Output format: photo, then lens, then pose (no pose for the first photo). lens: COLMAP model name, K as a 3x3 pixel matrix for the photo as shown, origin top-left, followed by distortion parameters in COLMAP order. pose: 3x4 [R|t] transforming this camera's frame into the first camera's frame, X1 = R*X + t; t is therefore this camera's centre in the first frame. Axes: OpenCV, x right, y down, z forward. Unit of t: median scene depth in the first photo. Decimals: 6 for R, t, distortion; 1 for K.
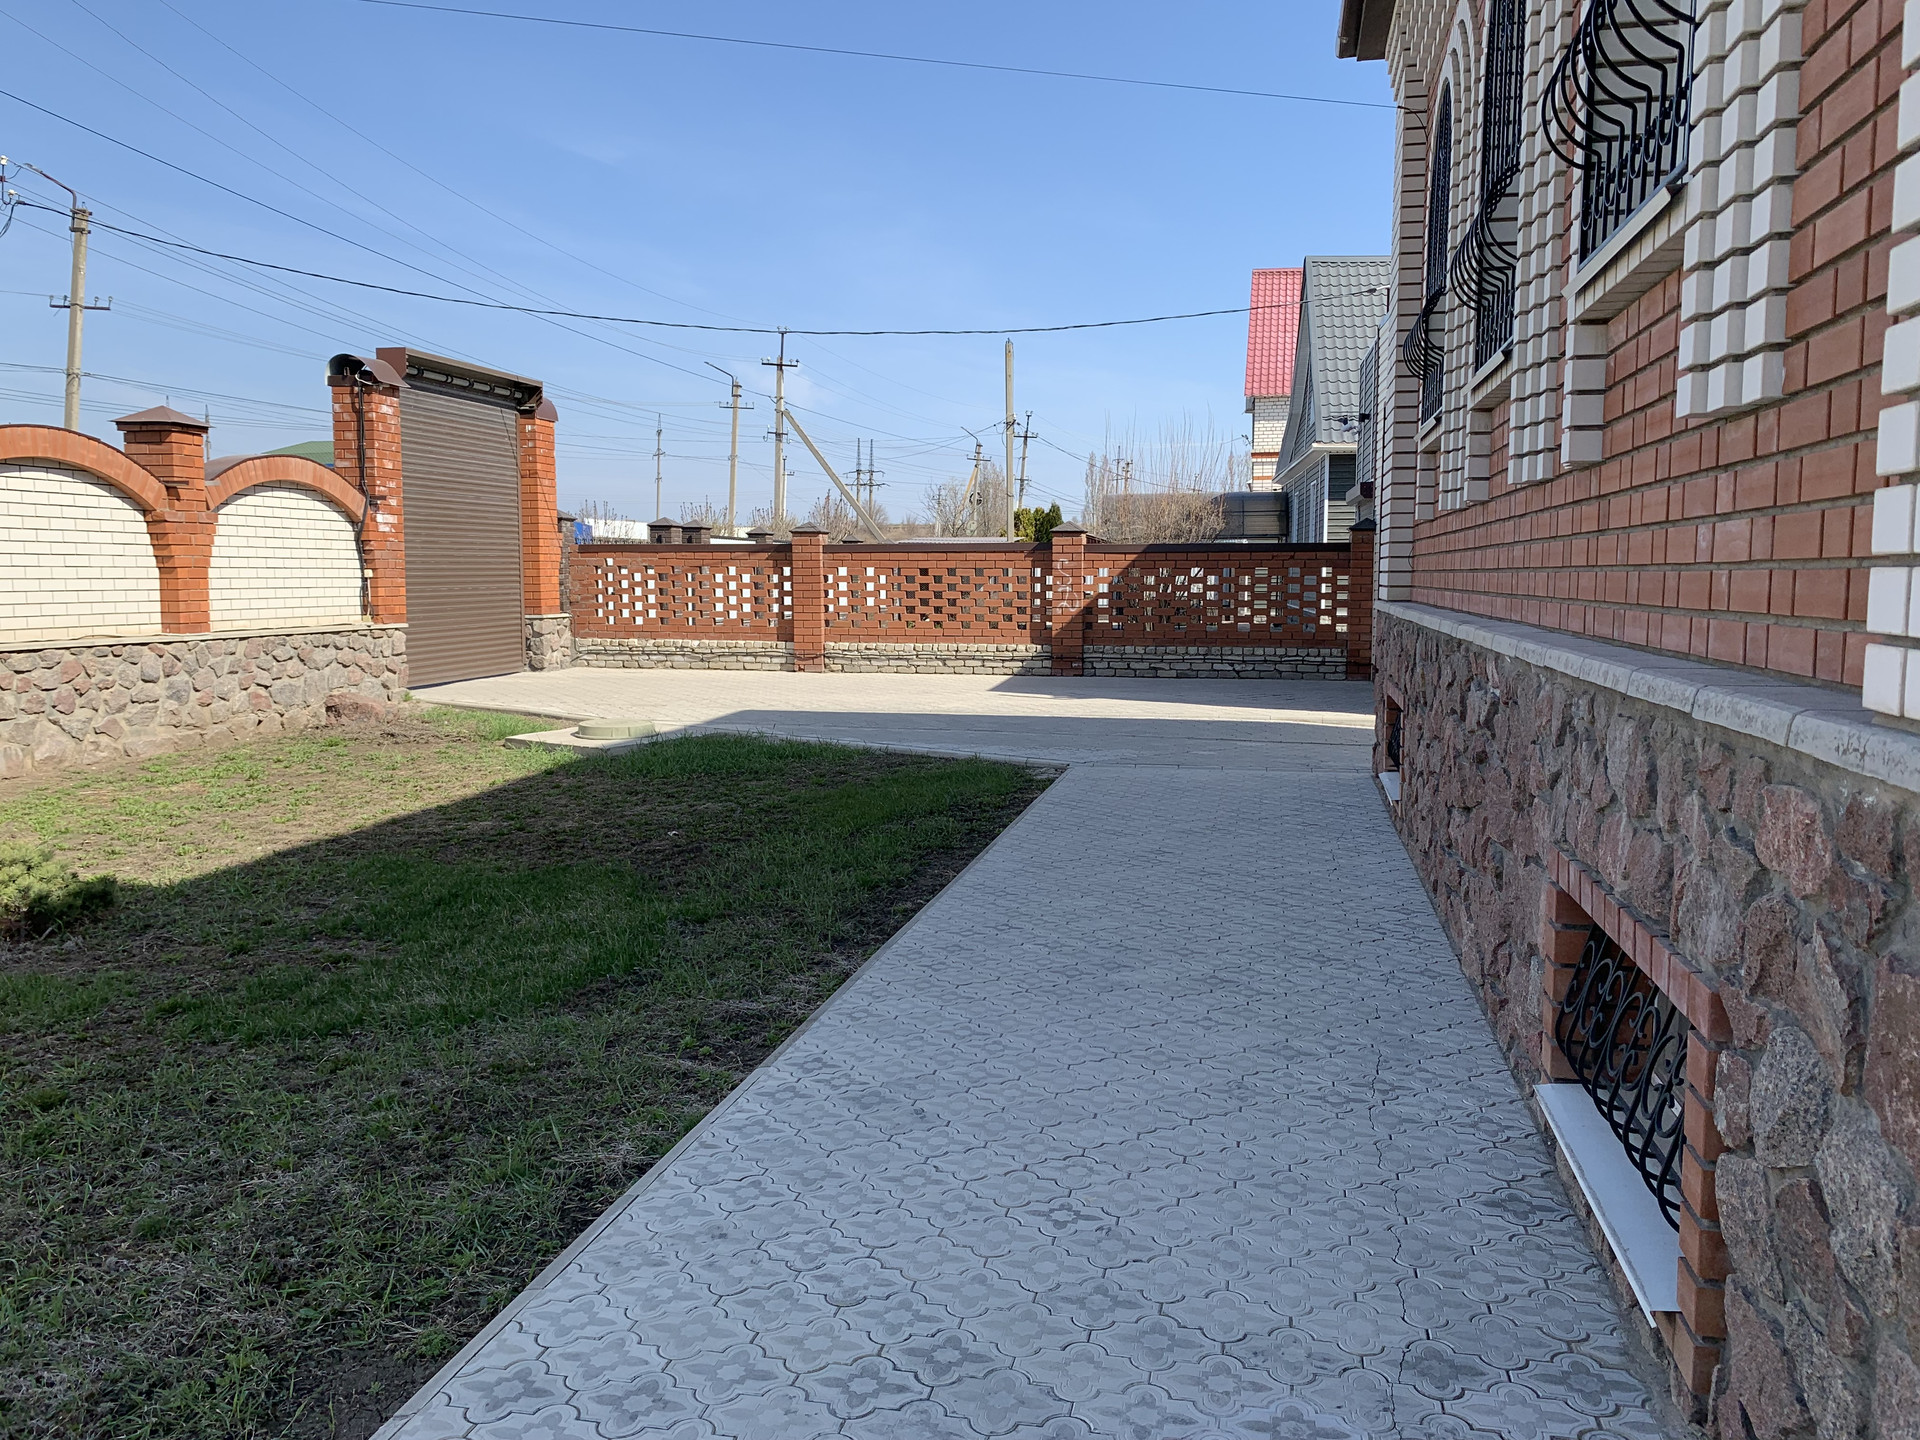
lens RADIAL K [[1454.6, 0, 915.6], [0, 1454.6, 723.3], [0, 0, 1]] dist [0.010416, 0.001348]
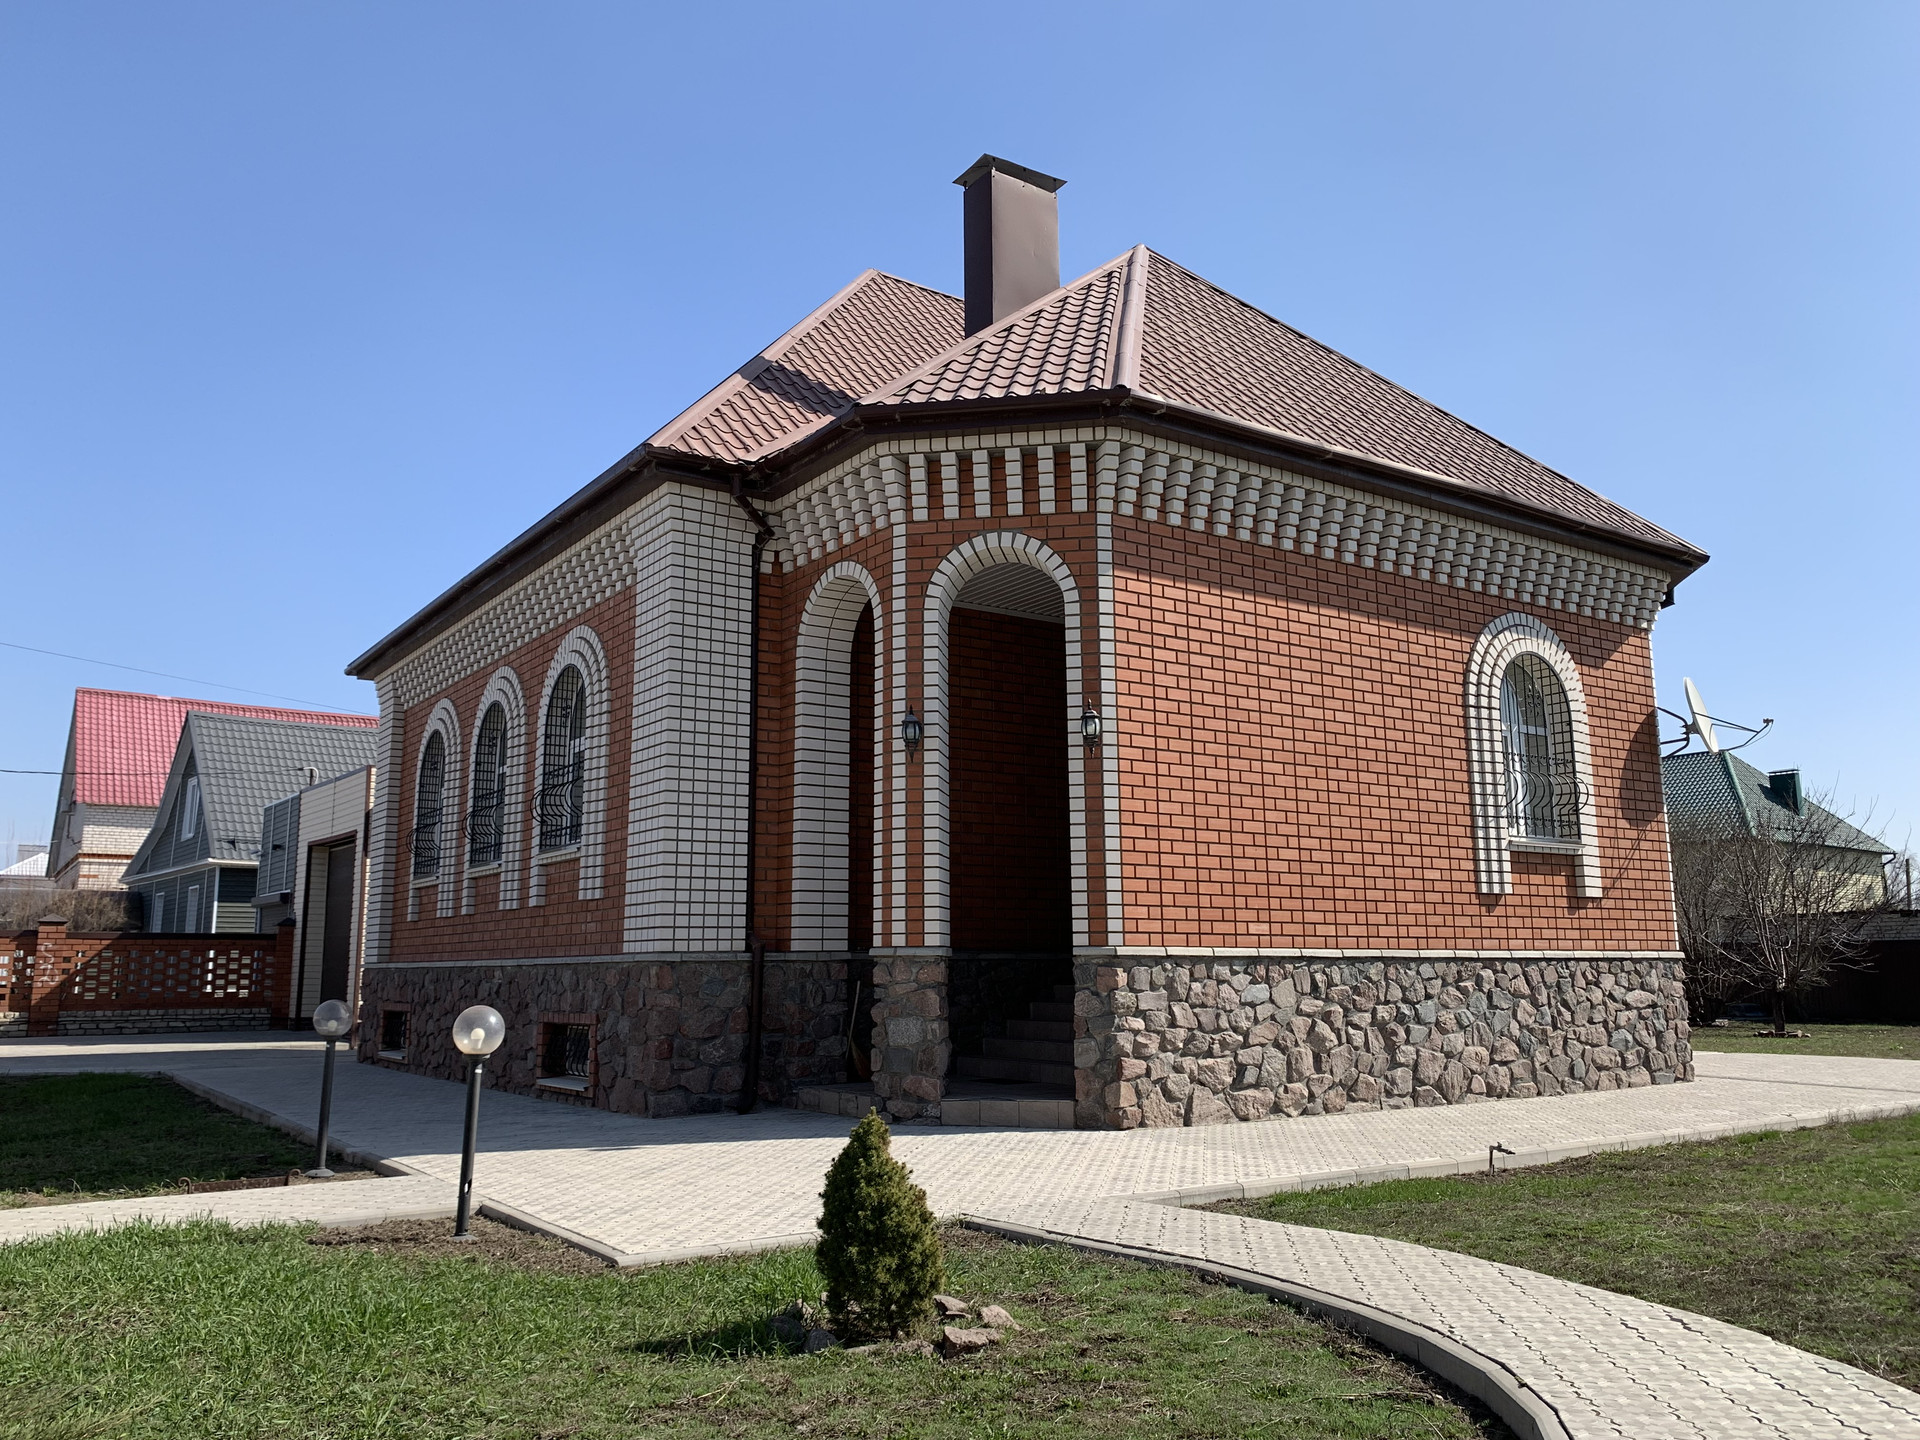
lens RADIAL K [[1484.8, 0, 960.0], [0, 1484.8, 720.0], [0, 0, 1]] dist [-0.001415, -0.001302]
pose [[0.664891, 0.120070, 0.737227, -0.354377], [0.083179, 0.968954, -0.232828, 0.068776], [-0.742295, 0.216127, 0.634262, -0.478263]]
